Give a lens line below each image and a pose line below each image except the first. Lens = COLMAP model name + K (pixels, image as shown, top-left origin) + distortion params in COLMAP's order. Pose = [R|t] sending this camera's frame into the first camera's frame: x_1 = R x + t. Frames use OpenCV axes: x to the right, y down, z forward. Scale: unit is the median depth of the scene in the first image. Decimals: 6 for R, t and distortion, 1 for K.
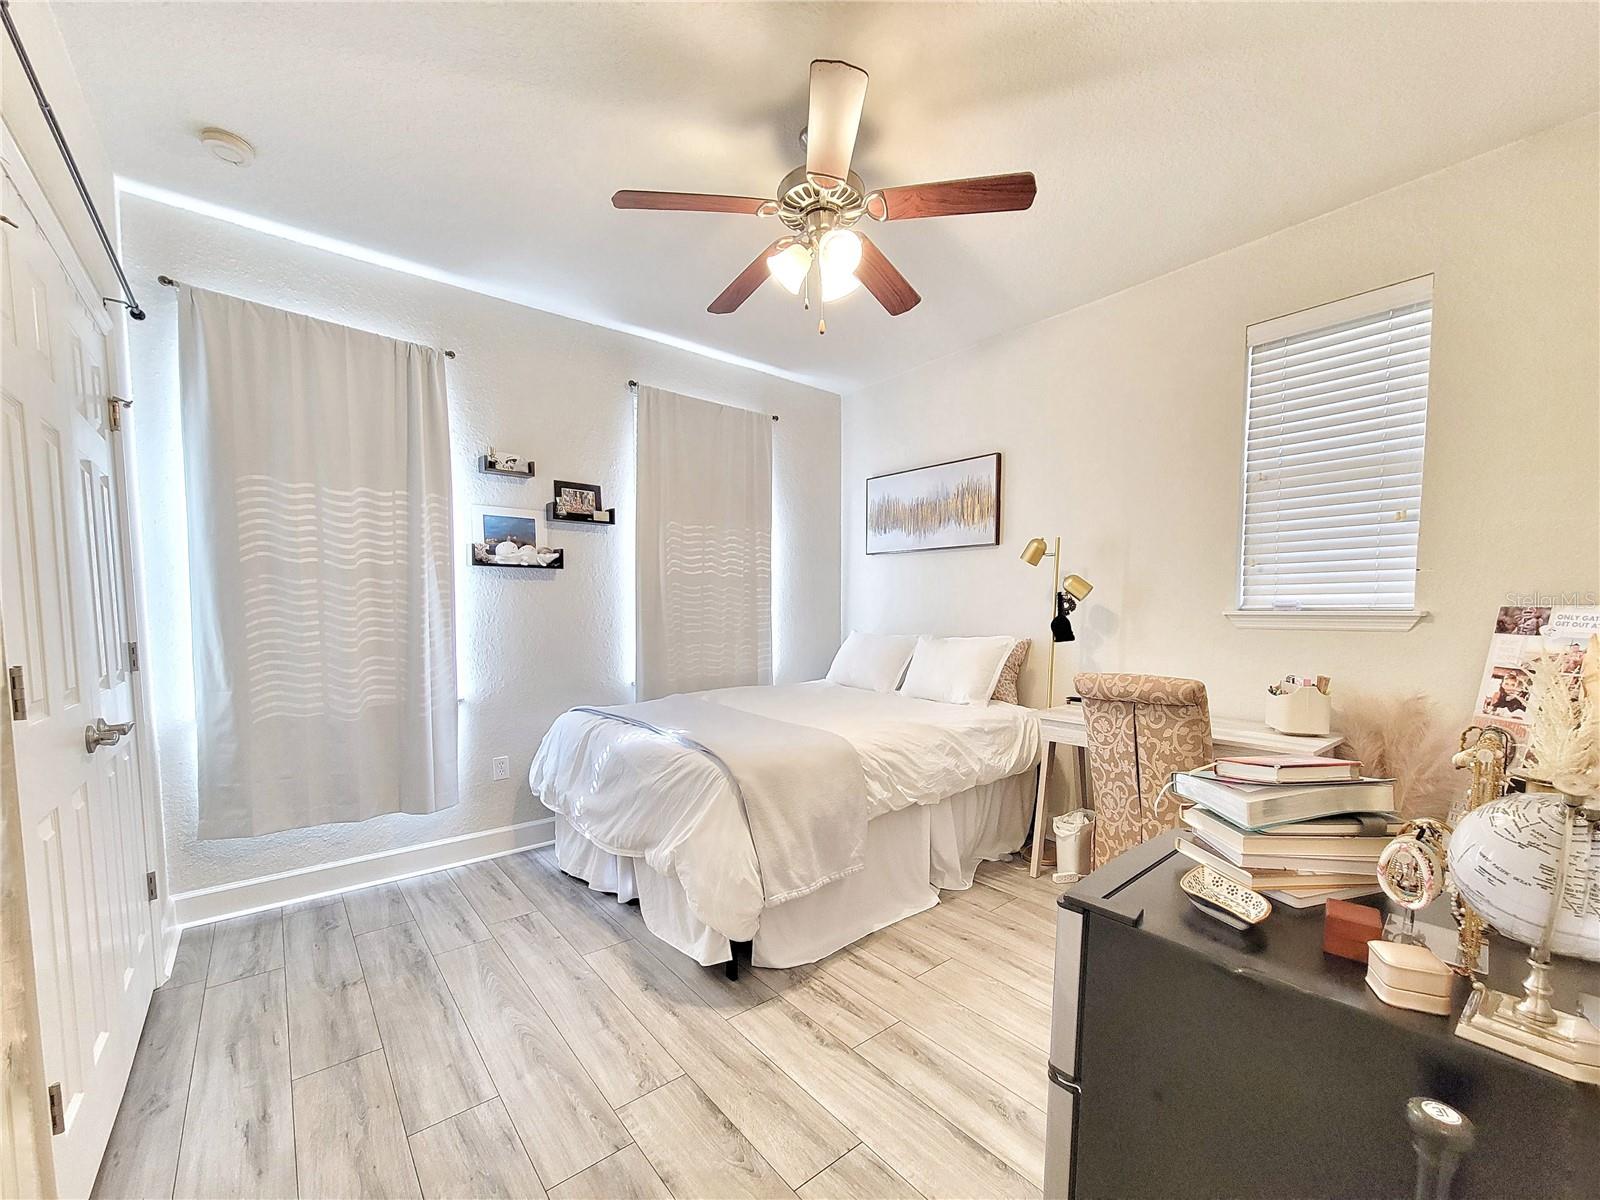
lens RADIAL K [[651.3, 0, 798.3], [0, 651.3, 653.3], [0, 0, 1]] dist [-0.001426, -0.000067]
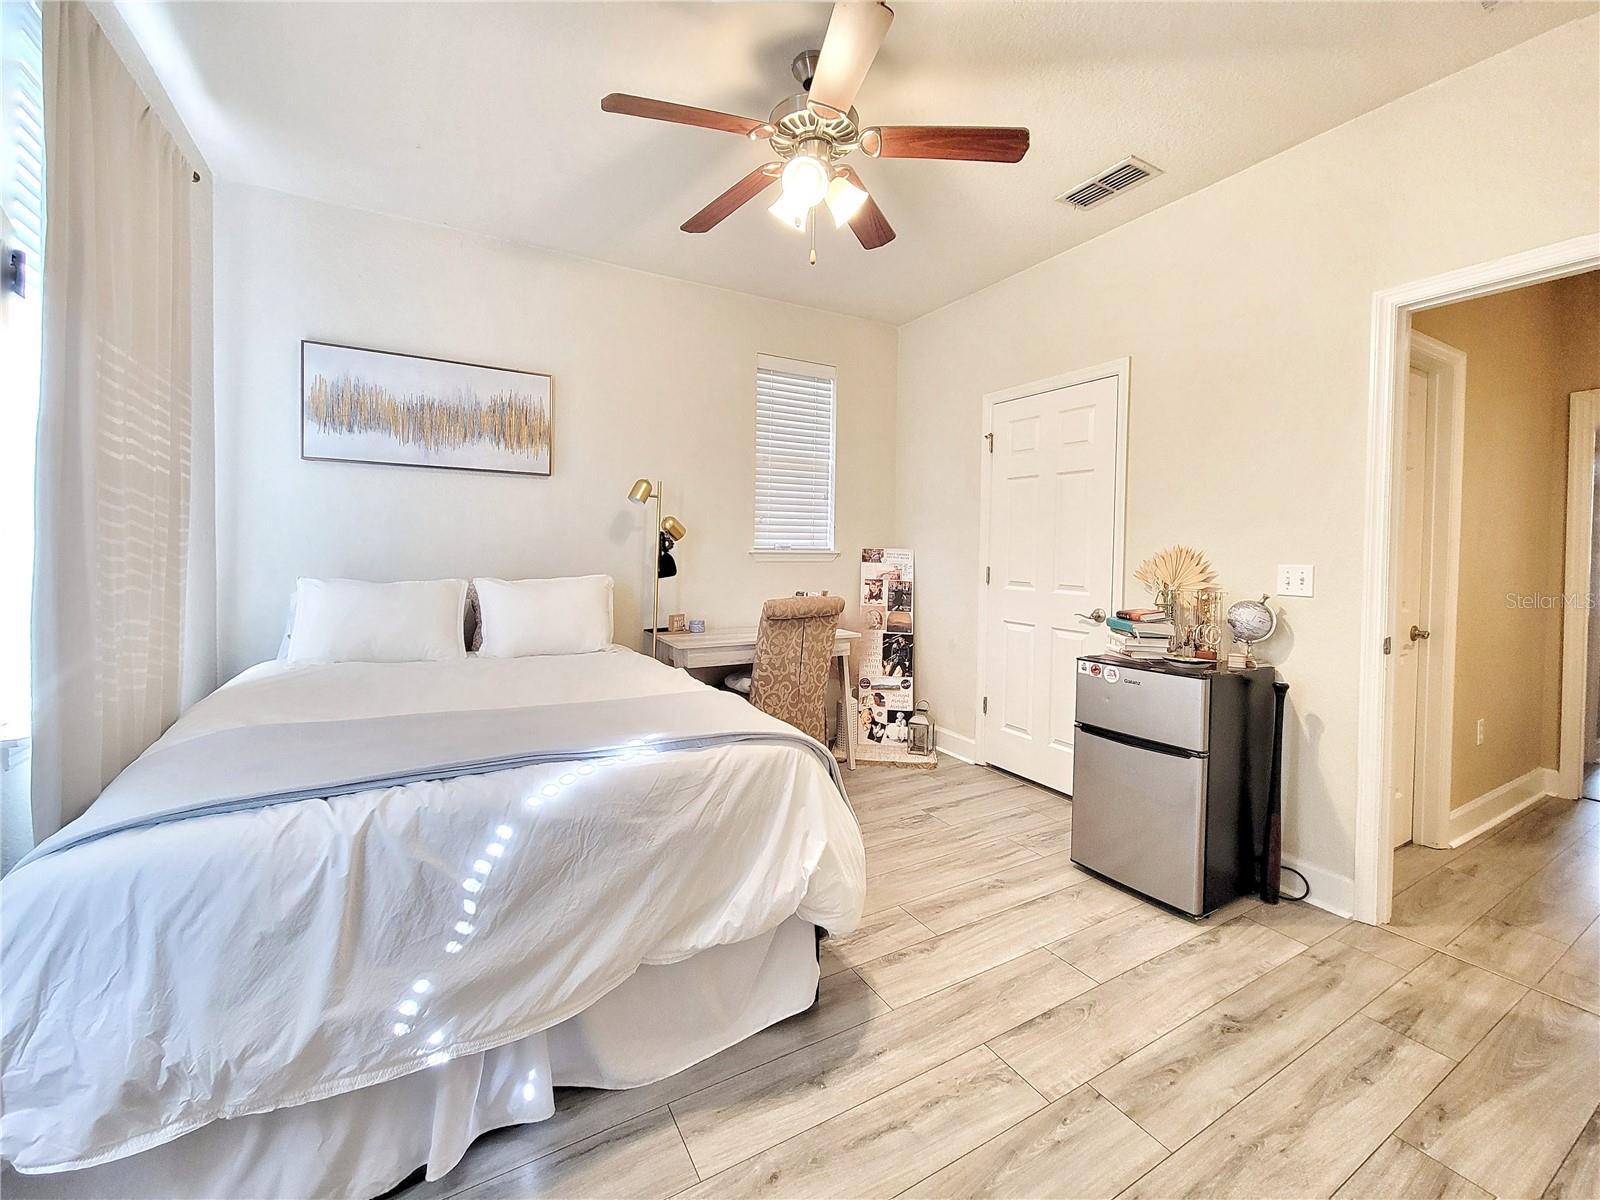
lens RADIAL K [[653.1, 0, 802.9], [0, 653.1, 557.6], [0, 0, 1]] dist [-0.000381, 0.000084]
pose [[0.168163, -0.012262, 0.985683, -0.698085], [0.052435, 0.998618, 0.003477, -0.046821], [-0.984364, 0.051100, 0.168574, 0.649263]]
